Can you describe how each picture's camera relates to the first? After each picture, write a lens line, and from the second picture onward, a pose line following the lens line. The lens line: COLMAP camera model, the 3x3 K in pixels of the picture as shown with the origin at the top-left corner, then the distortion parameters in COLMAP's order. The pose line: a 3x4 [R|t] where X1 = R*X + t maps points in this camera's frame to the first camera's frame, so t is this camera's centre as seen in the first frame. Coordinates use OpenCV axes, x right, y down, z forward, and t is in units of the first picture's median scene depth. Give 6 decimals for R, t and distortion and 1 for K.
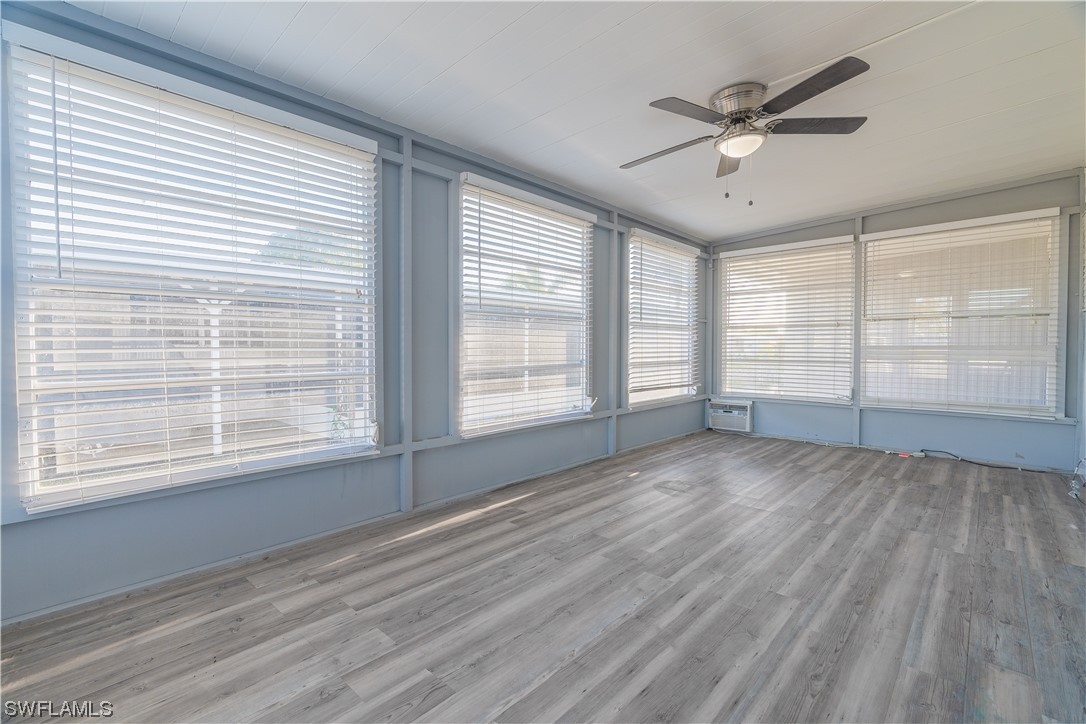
lens RADIAL K [[476.9, 0, 544.7], [0, 476.9, 360.2], [0, 0, 1]] dist [-0.001182, 0.000776]
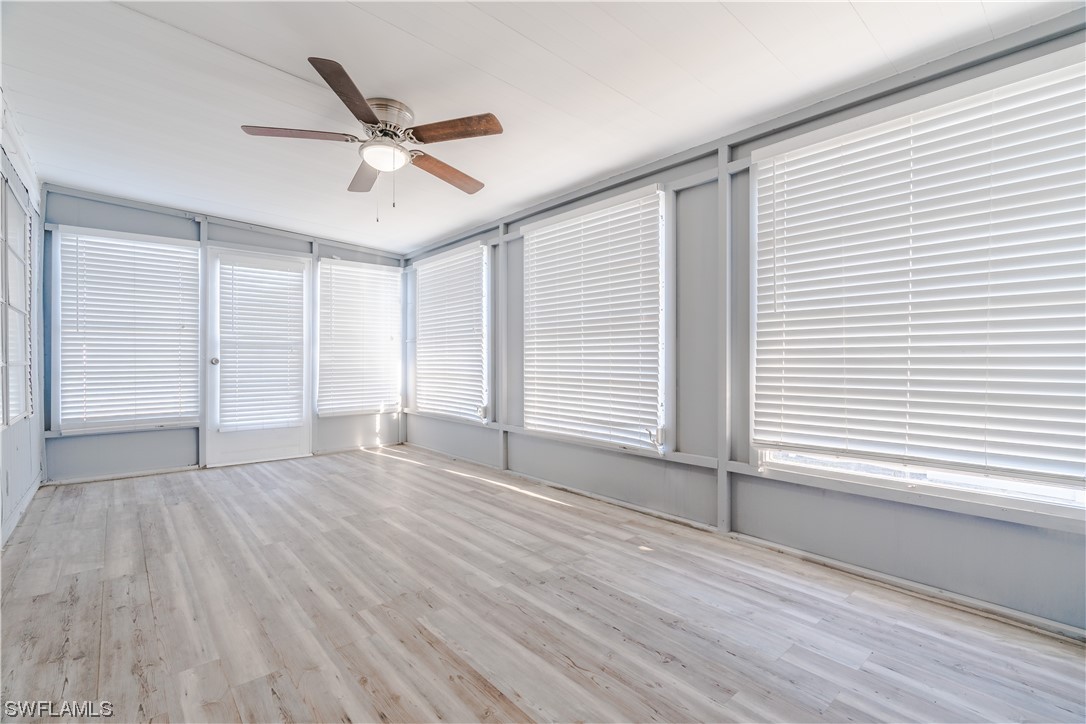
lens RADIAL K [[479.9, 0, 543.4], [0, 479.9, 361.3], [0, 0, 1]] dist [-0.001353, 0.000339]
pose [[-0.090689, 0.000593, -0.995879, 1.417514], [-0.024952, 0.999685, 0.002867, -0.038758], [0.995567, 0.025110, -0.090646, 1.472046]]
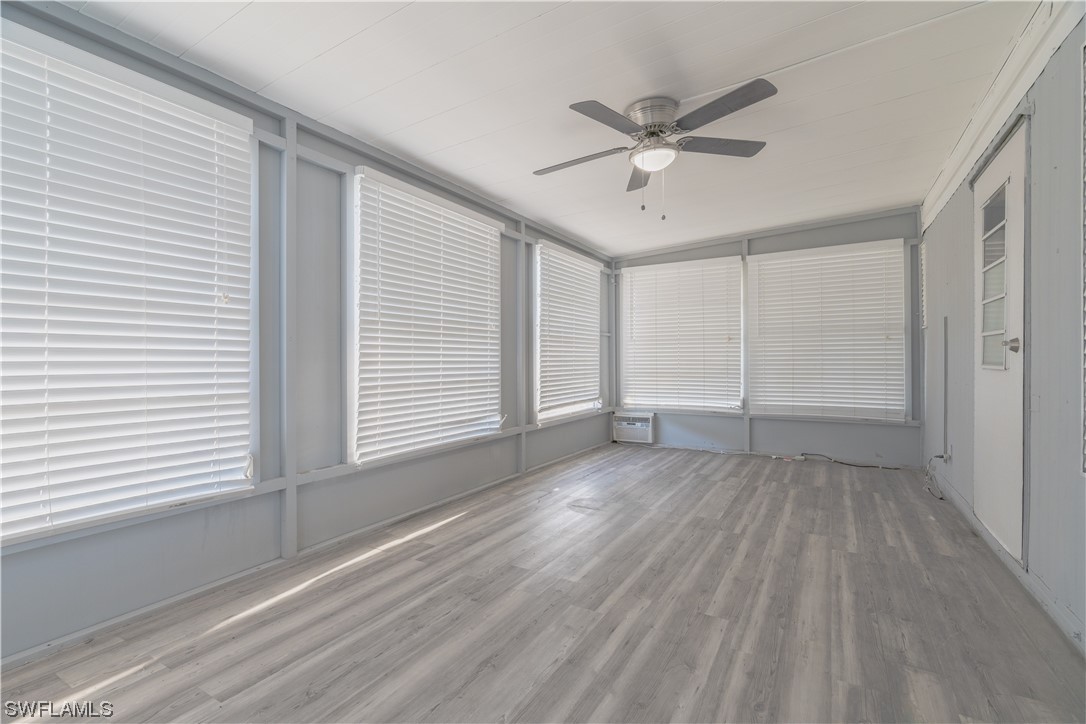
lens RADIAL K [[479.9, 0, 543.4], [0, 479.9, 361.3], [0, 0, 1]] dist [-0.001353, 0.000339]
pose [[0.977914, -0.005614, 0.208932, -0.029270], [0.011124, 0.999620, -0.025210, -0.004692], [-0.208711, 0.026977, 0.977605, 0.078314]]
